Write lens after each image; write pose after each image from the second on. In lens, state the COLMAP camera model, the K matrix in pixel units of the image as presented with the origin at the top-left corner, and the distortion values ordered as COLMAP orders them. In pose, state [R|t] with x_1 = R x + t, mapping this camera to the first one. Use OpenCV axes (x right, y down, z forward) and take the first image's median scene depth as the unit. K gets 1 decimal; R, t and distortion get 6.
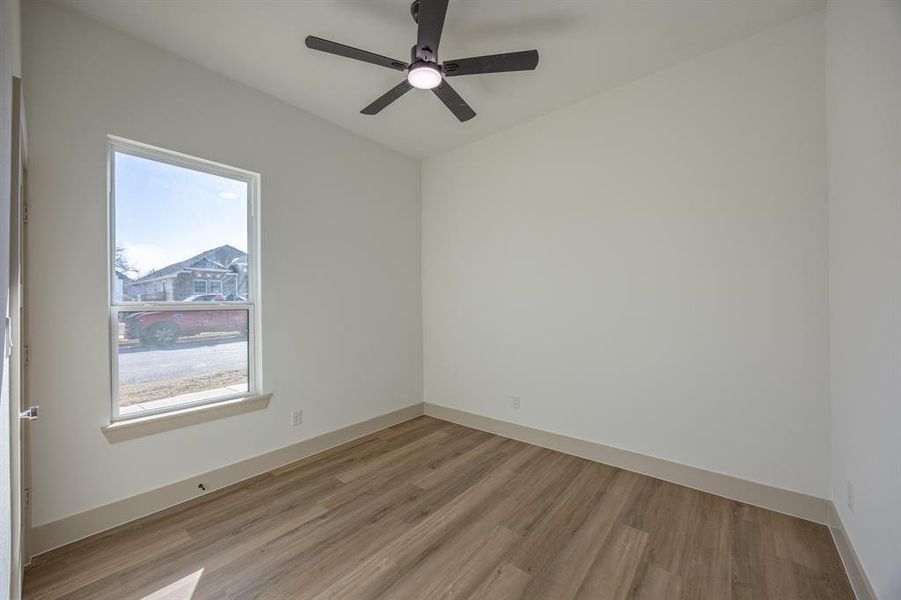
lens RADIAL K [[340.6, 0, 446.3], [0, 340.6, 299.9], [0, 0, 1]] dist [-0.002683, -0.000056]
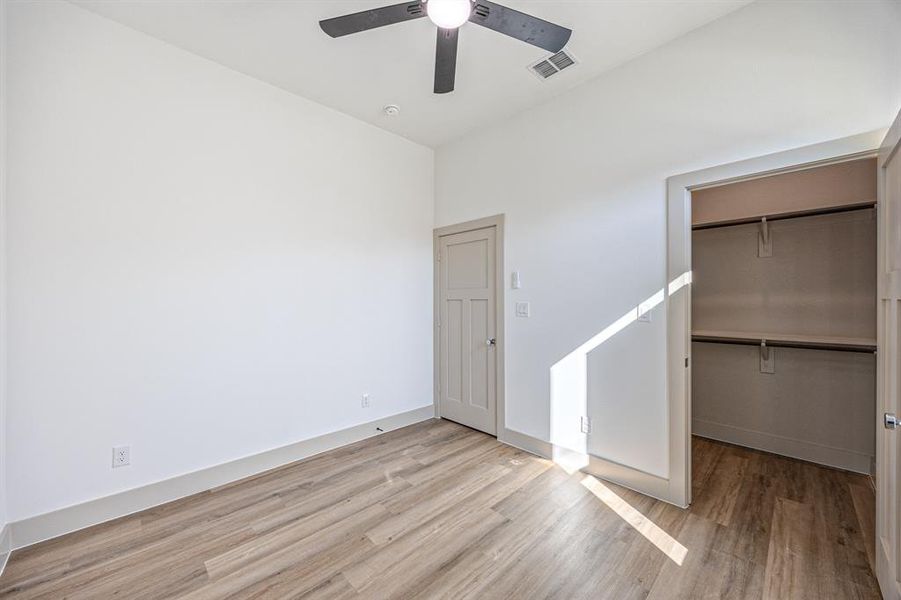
lens RADIAL K [[340.6, 0, 446.3], [0, 340.6, 299.9], [0, 0, 1]] dist [-0.002683, -0.000056]
pose [[-0.995111, 0.012333, 0.097990, -0.136644], [0.011412, 0.999885, -0.009949, 0.019018], [-0.098102, -0.008782, -0.995138, 1.928171]]
